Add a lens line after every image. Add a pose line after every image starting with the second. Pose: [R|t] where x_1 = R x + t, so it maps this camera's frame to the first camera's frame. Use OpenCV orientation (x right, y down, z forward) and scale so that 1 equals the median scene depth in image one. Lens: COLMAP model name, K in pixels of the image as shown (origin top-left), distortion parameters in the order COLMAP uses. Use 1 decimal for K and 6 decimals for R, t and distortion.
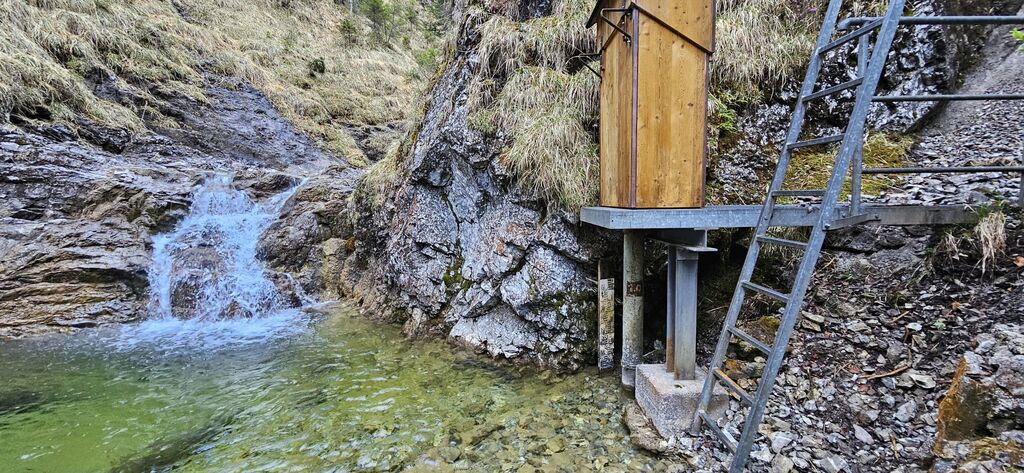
lens RADIAL K [[402.2, 0, 515.2], [0, 402.2, 233.8], [0, 0, 1]] dist [-0.009397, -0.000856]
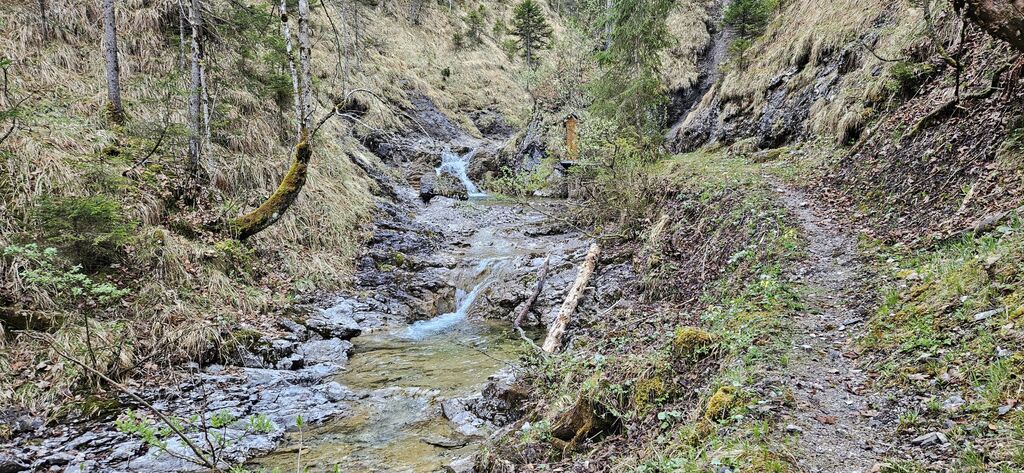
lens RADIAL K [[654.1, 0, 513.1], [0, 654.1, 239.0], [0, 0, 1]] dist [0.028892, -0.011475]
pose [[0.989671, 0.025713, -0.141031, 0.295152], [-0.018938, 0.998611, 0.049177, 0.210998], [0.142100, -0.045998, 0.988783, -2.858834]]
